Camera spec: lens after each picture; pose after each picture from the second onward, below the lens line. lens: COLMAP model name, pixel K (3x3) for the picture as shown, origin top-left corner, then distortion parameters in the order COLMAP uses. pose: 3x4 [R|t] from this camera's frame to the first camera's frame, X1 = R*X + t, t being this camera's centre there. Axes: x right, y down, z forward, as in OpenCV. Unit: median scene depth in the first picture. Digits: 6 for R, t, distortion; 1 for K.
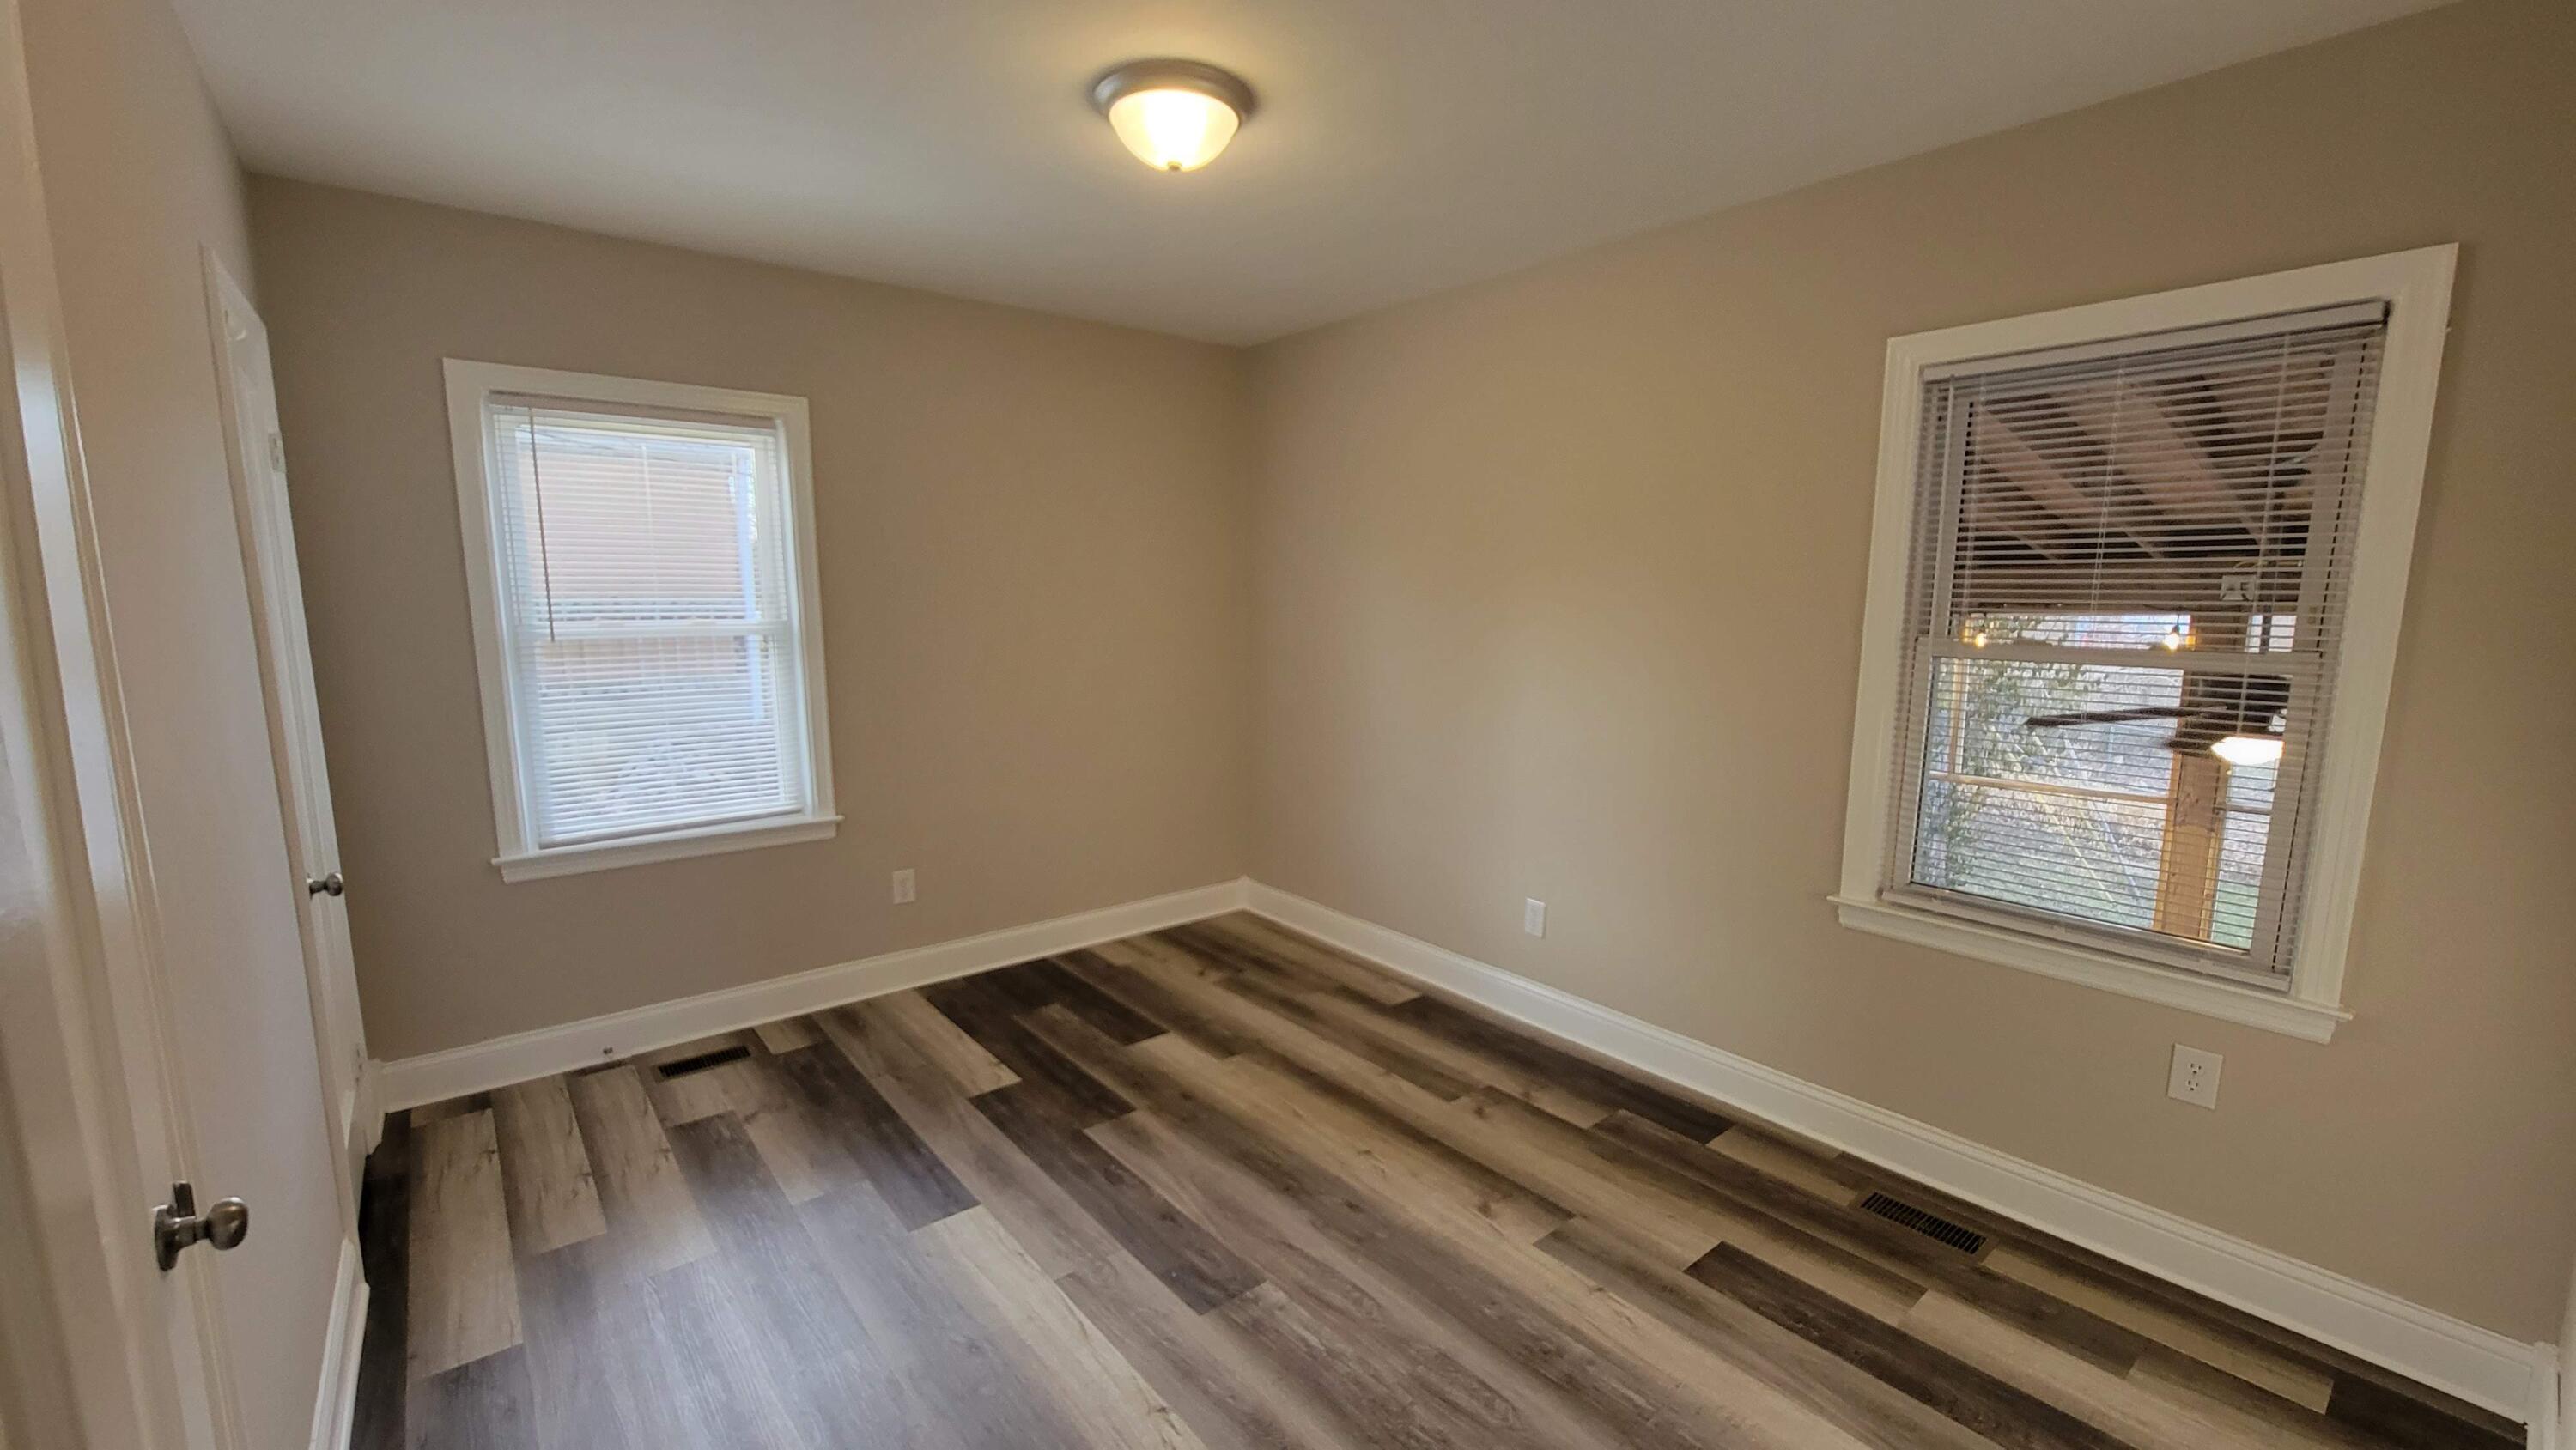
lens RADIAL K [[1055.8, 0, 1296.4], [0, 1055.8, 757.6], [0, 0, 1]] dist [-0.003334, -0.000286]
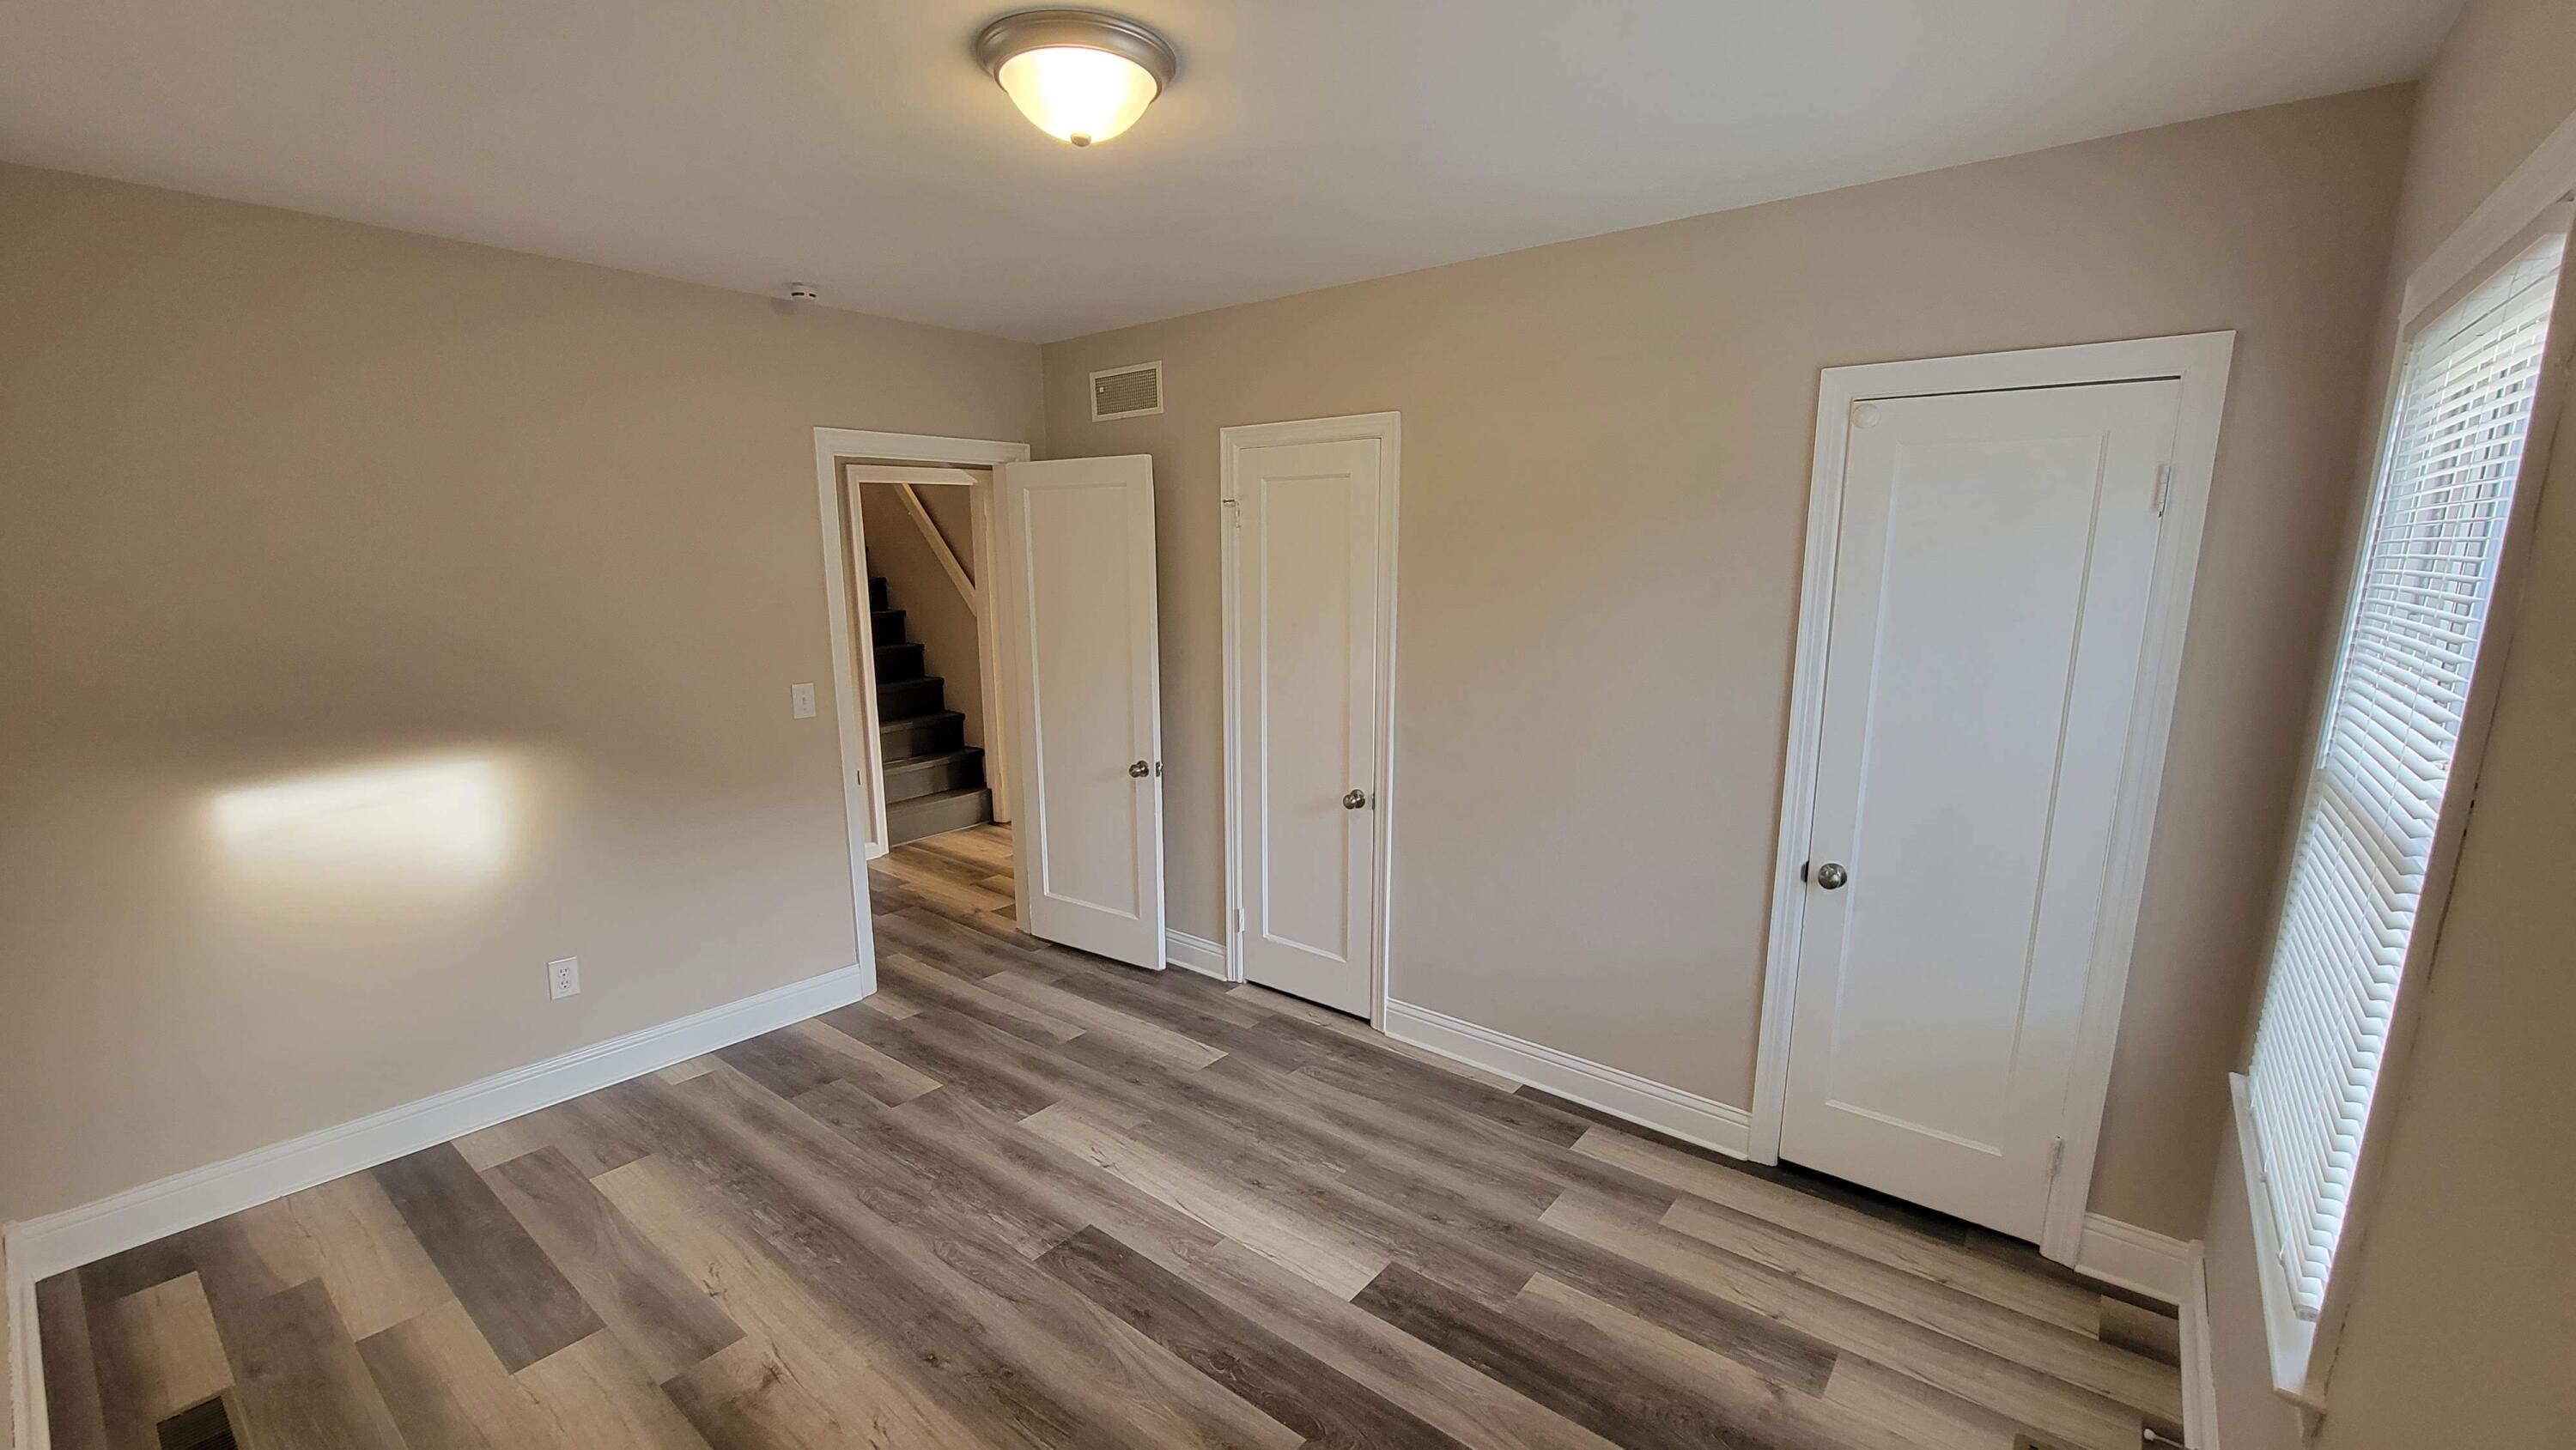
lens RADIAL K [[1055.8, 0, 1296.4], [0, 1055.8, 757.6], [0, 0, 1]] dist [-0.003334, -0.000286]
pose [[-0.978285, 0.038603, -0.203638, -0.074597], [-0.034537, 0.938405, 0.343807, -0.314725], [0.204367, 0.343374, -0.916694, 1.529183]]
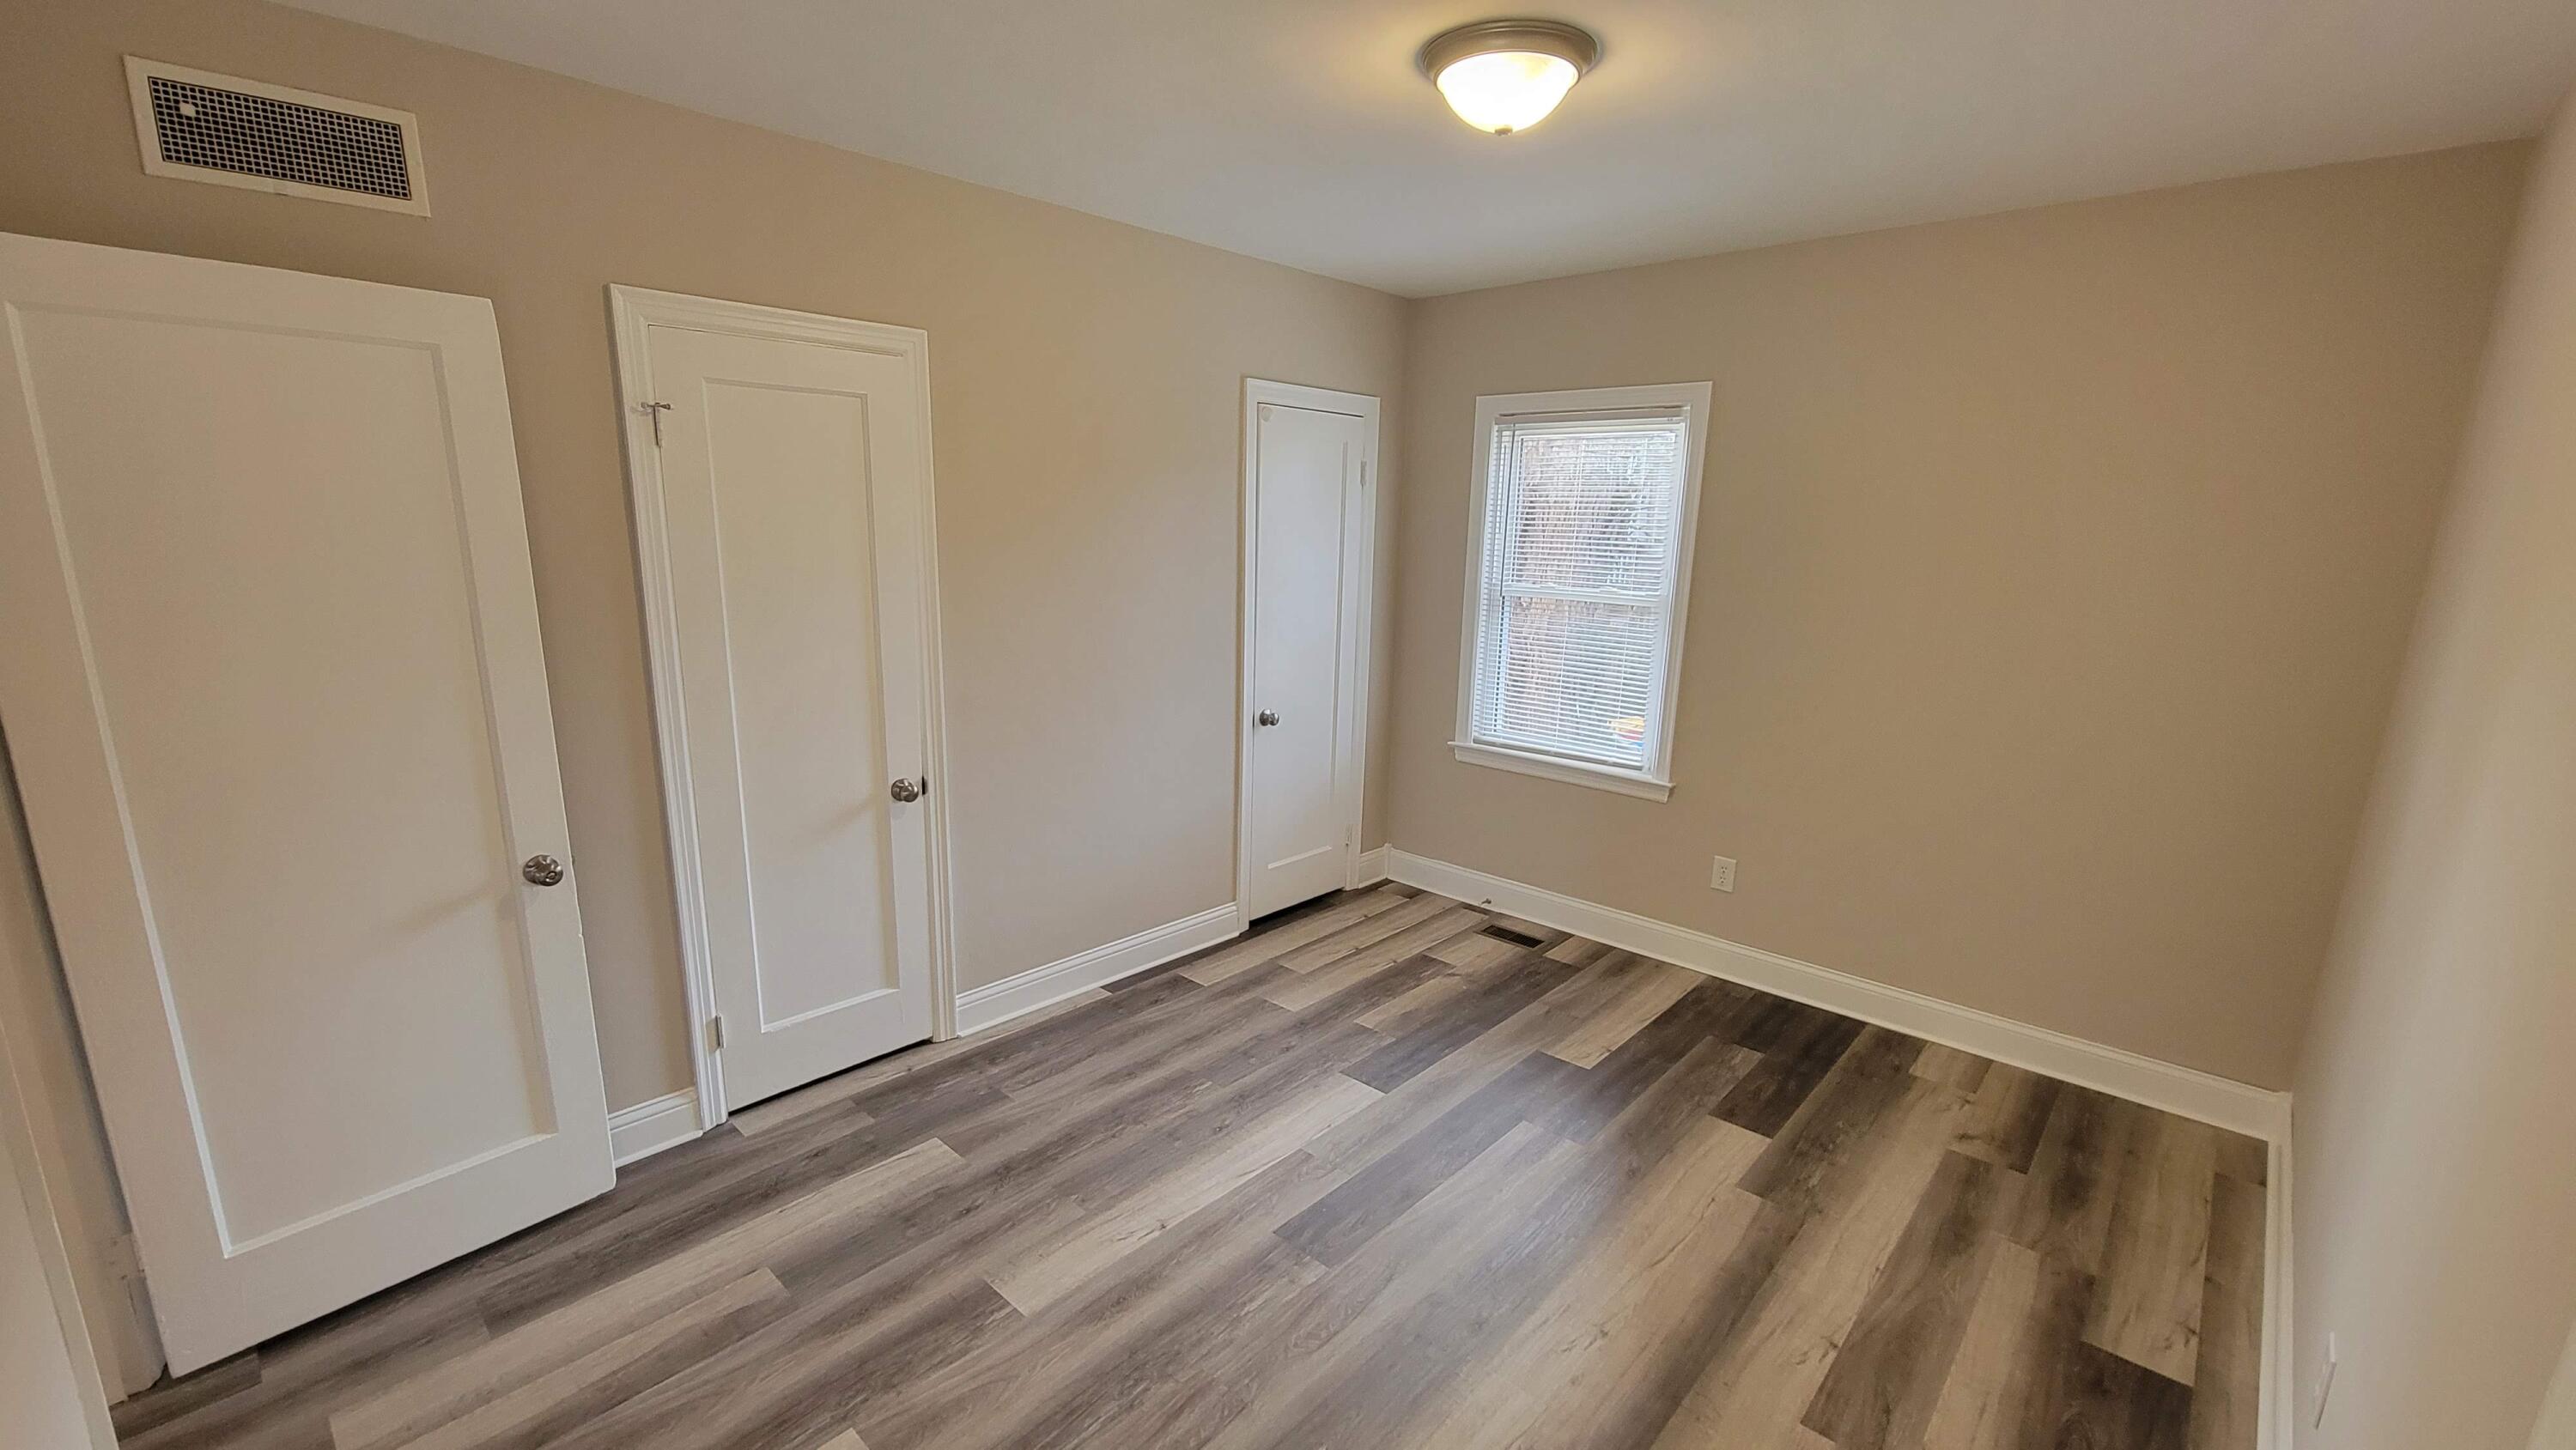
lens RADIAL K [[1059.5, 0, 1286.8], [0, 1059.5, 760.4], [0, 0, 1]] dist [-0.001641, -0.000355]
pose [[0.134426, 0.224951, -0.965053, 0.686135], [-0.176492, 0.963755, 0.200065, -0.143712], [0.975080, 0.143430, 0.169256, 0.578237]]
